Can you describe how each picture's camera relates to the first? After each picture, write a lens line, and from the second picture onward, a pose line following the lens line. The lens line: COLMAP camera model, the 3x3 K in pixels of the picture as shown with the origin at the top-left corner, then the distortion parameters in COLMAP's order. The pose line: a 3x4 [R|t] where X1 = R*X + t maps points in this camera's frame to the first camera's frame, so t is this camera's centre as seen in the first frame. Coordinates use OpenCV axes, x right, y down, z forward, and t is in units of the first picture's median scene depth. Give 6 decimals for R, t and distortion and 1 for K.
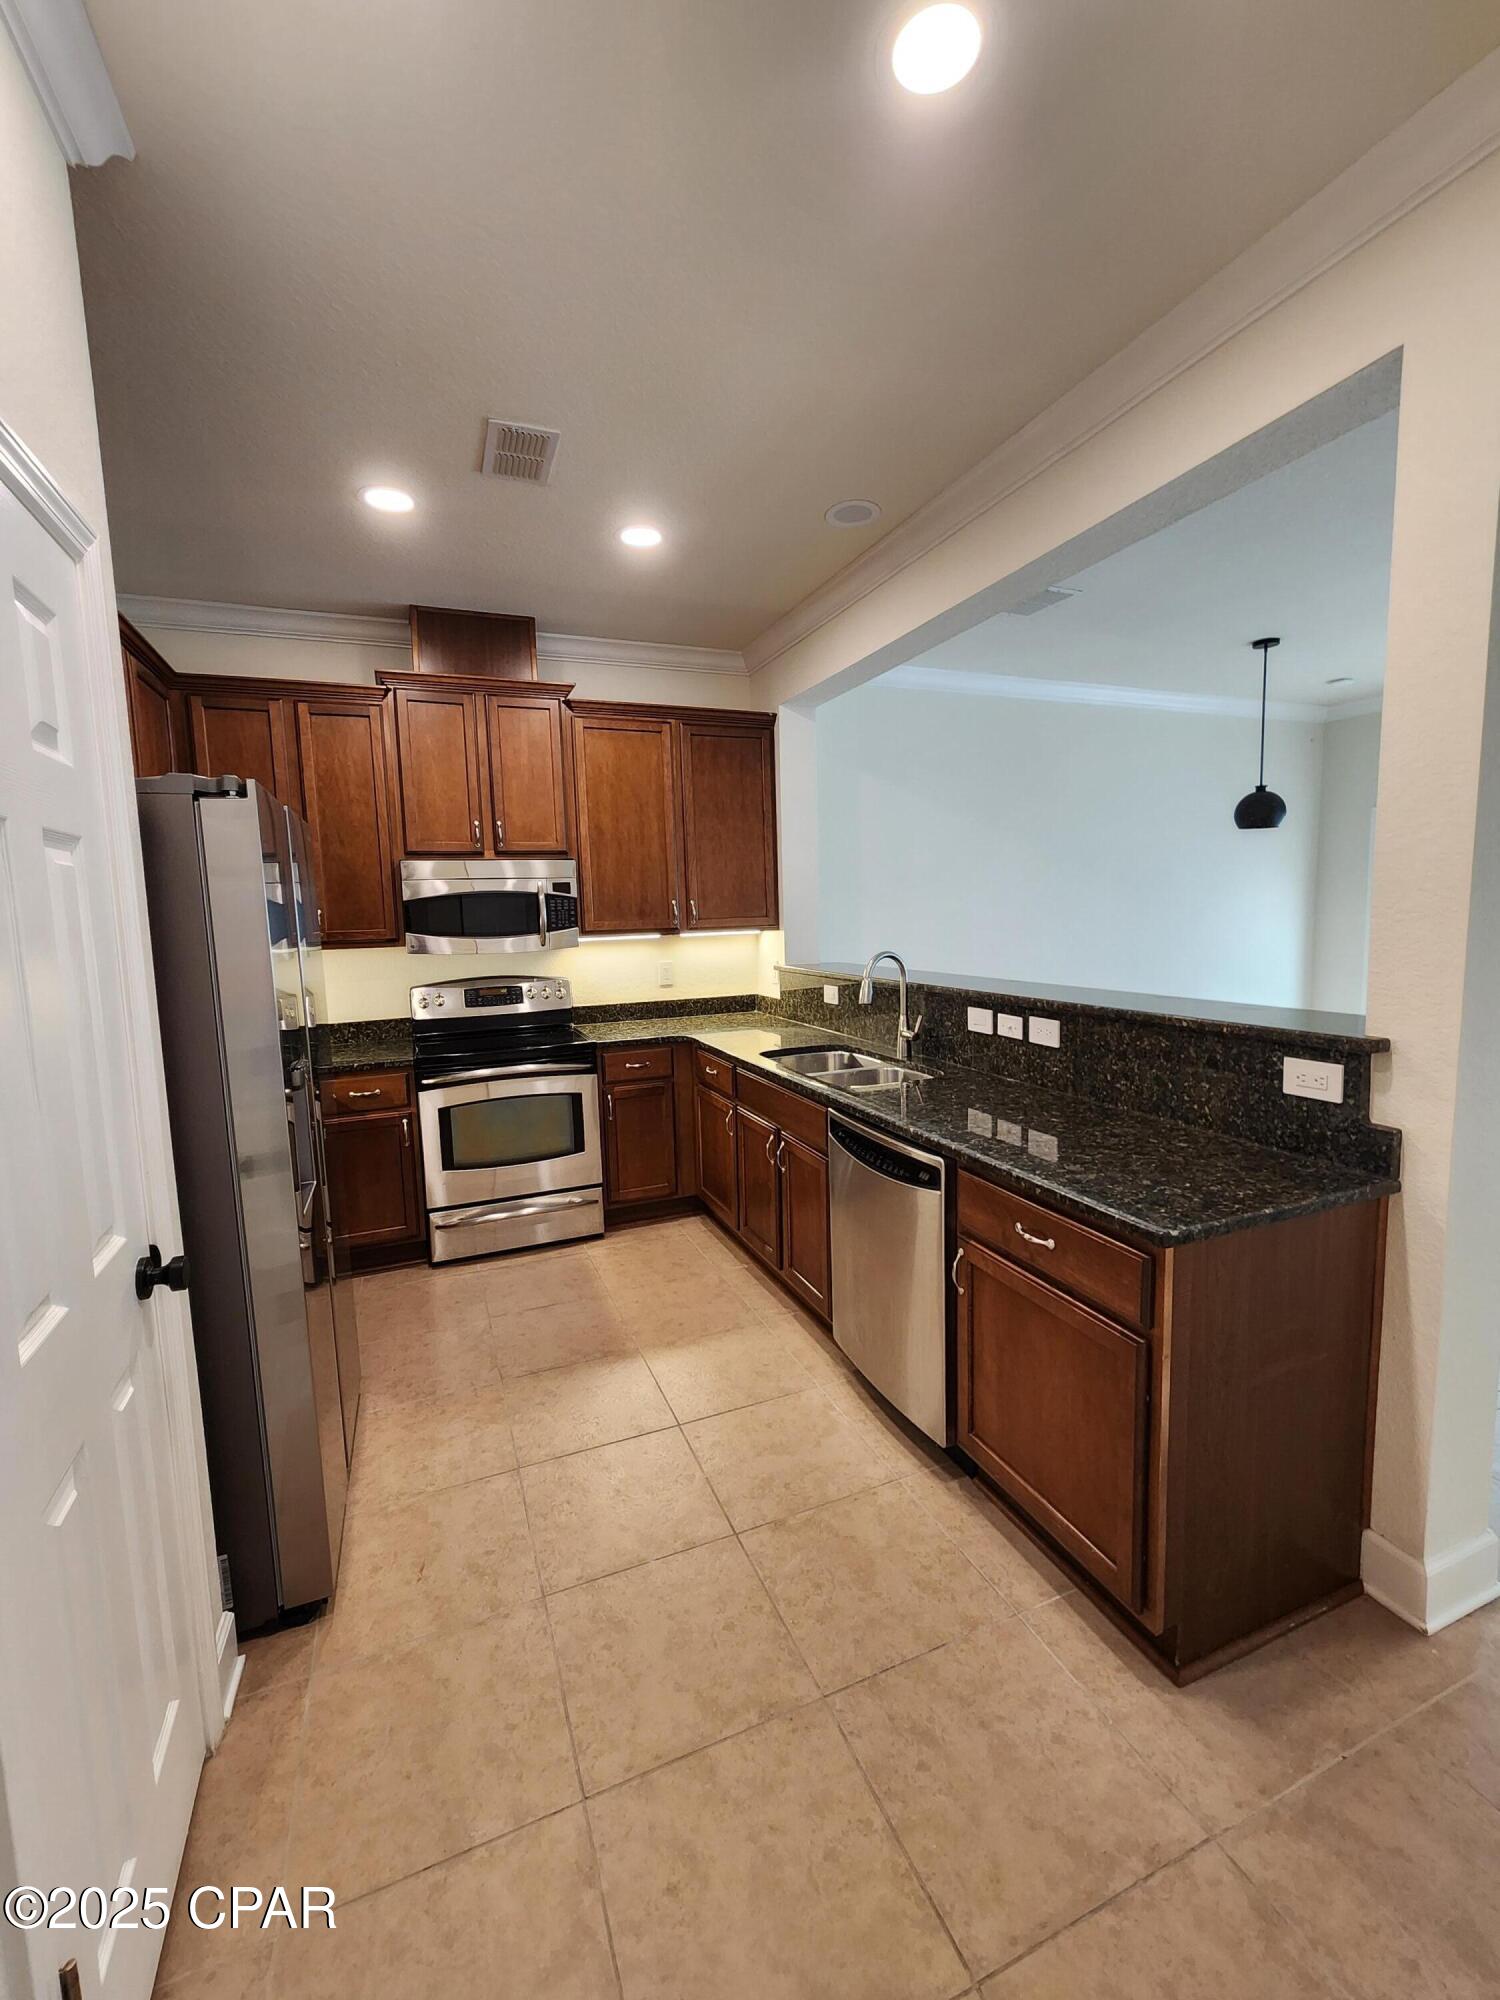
lens RADIAL K [[823.8, 0, 749.4], [0, 823.8, 998.3], [0, 0, 1]] dist [0.000770, 0.000021]
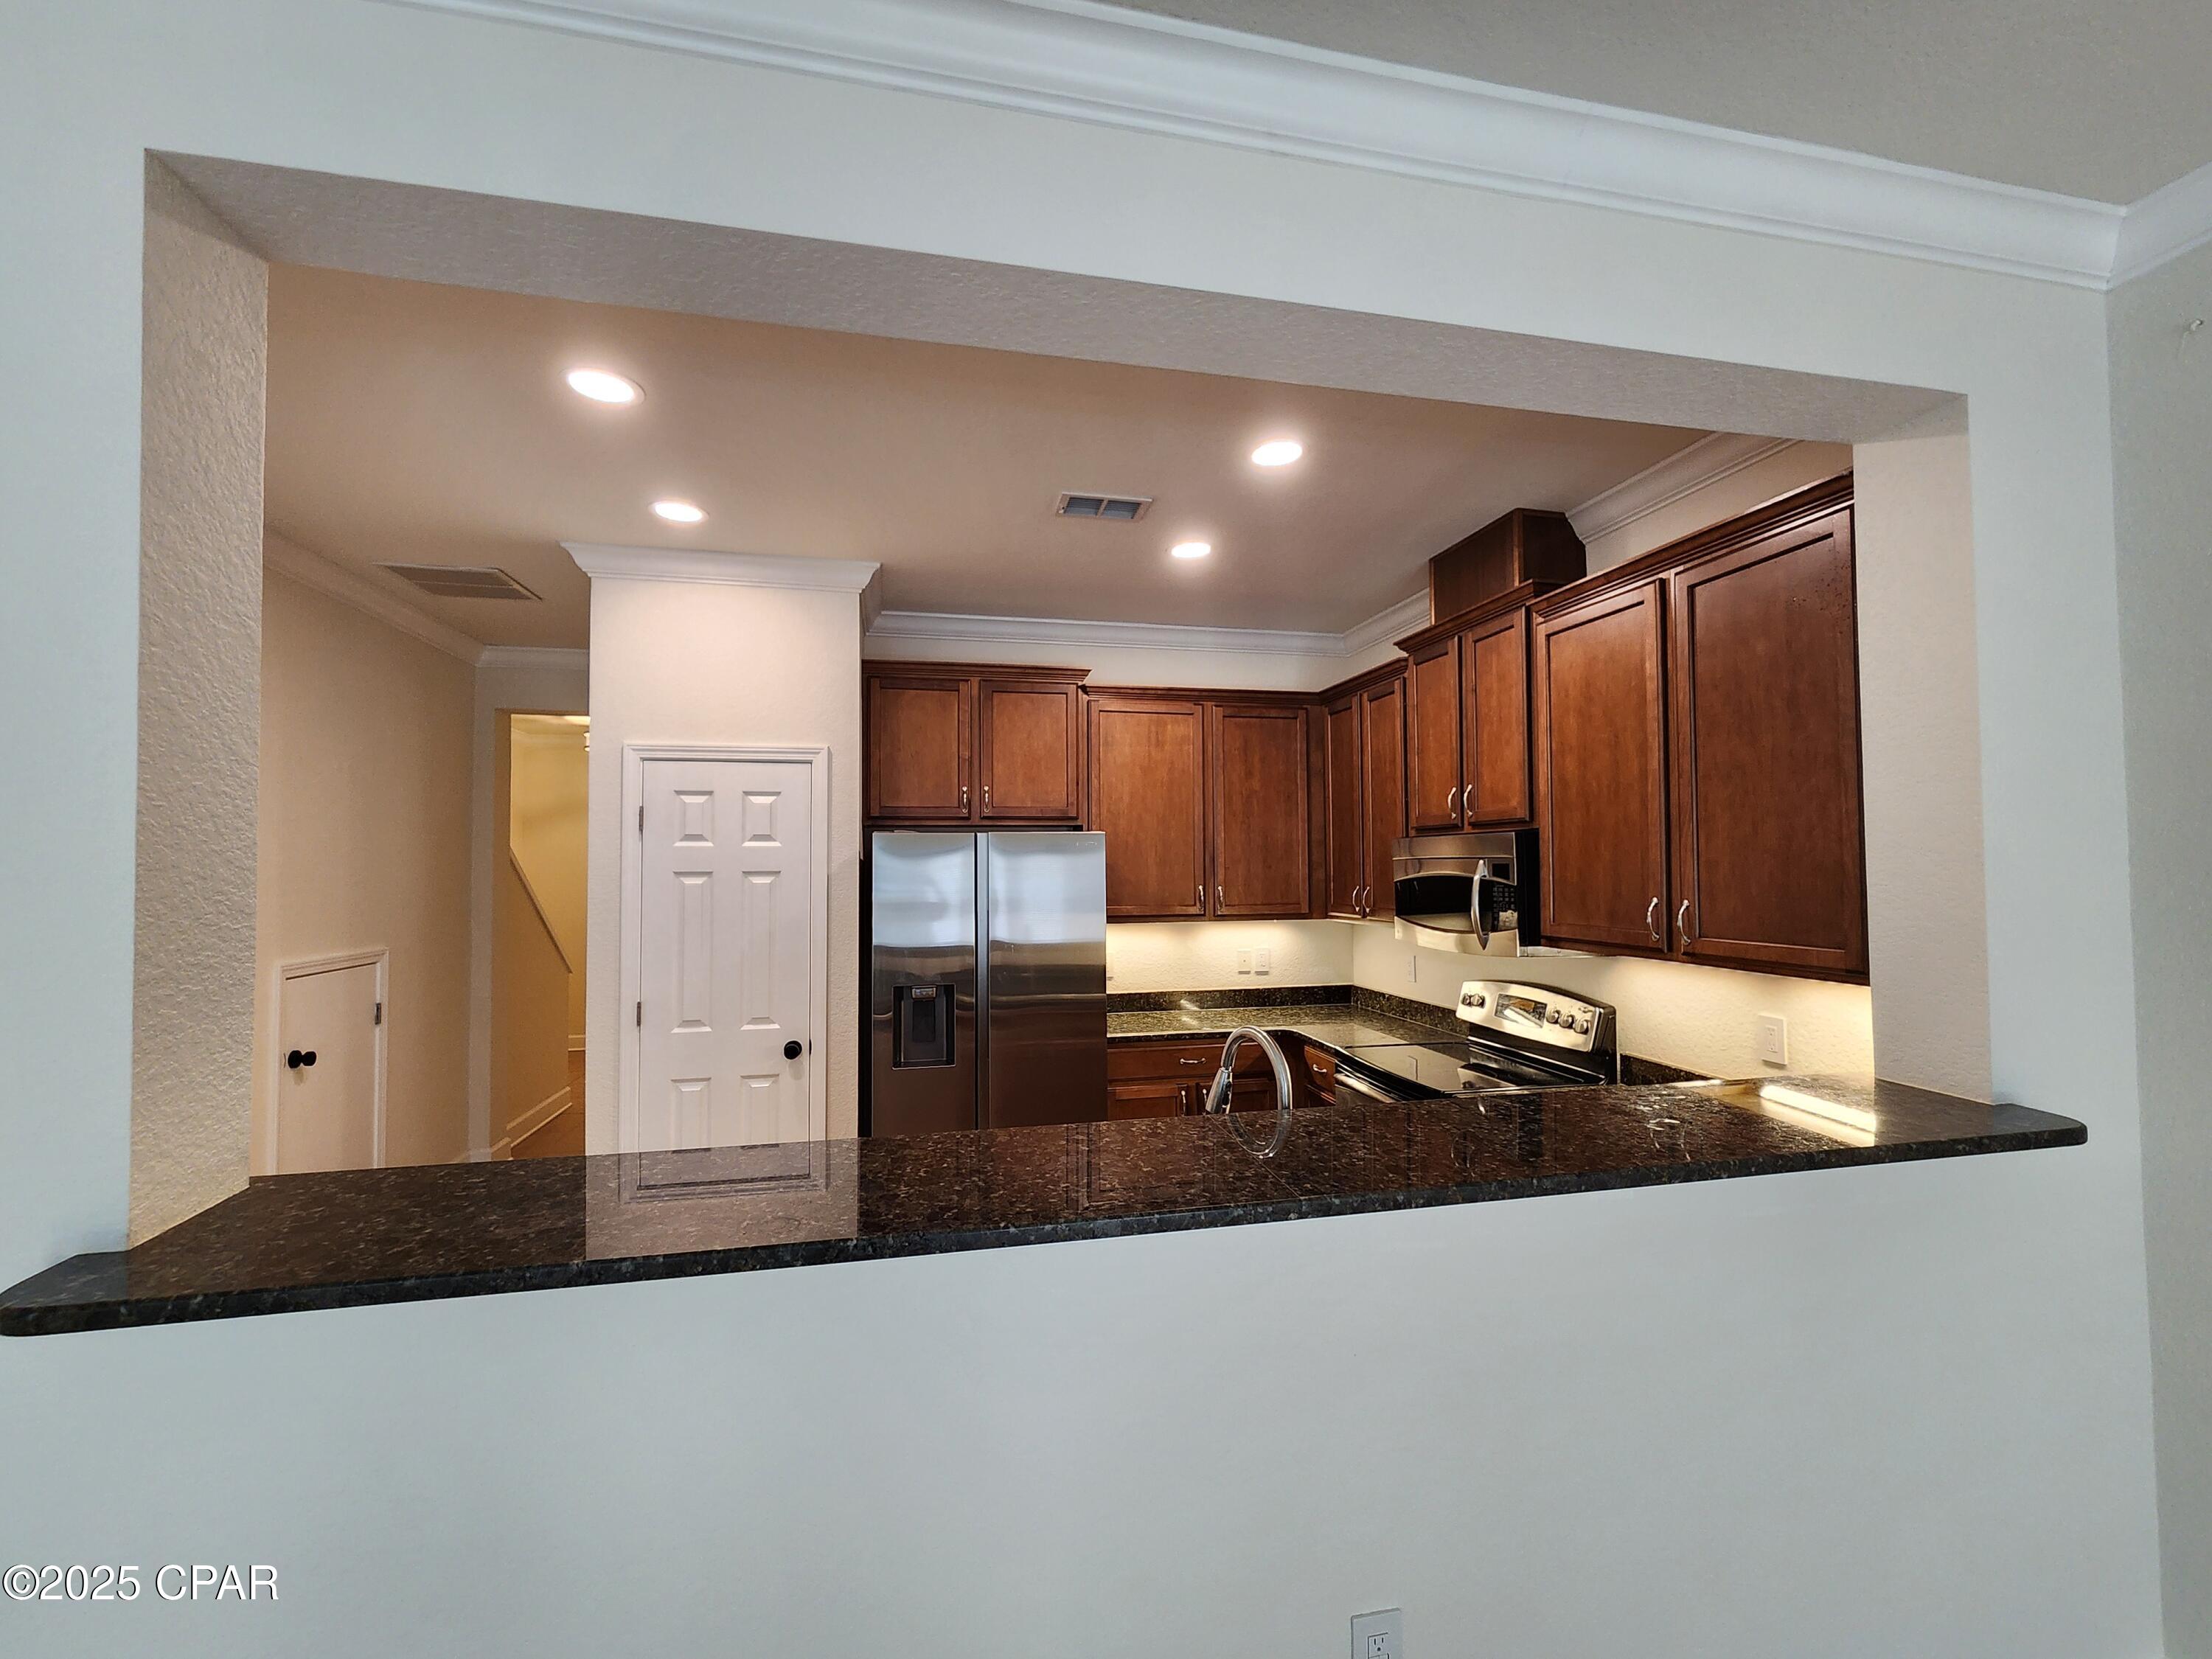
lens RADIAL K [[911.1, 0, 1108.0], [0, 911.1, 834.4], [0, 0, 1]] dist [0.000770, 0.000021]
pose [[-0.173583, -0.002444, -0.984816, 0.617506], [-0.095628, 0.995313, 0.014386, -0.147305], [0.980165, 0.096673, -0.173004, 0.817311]]
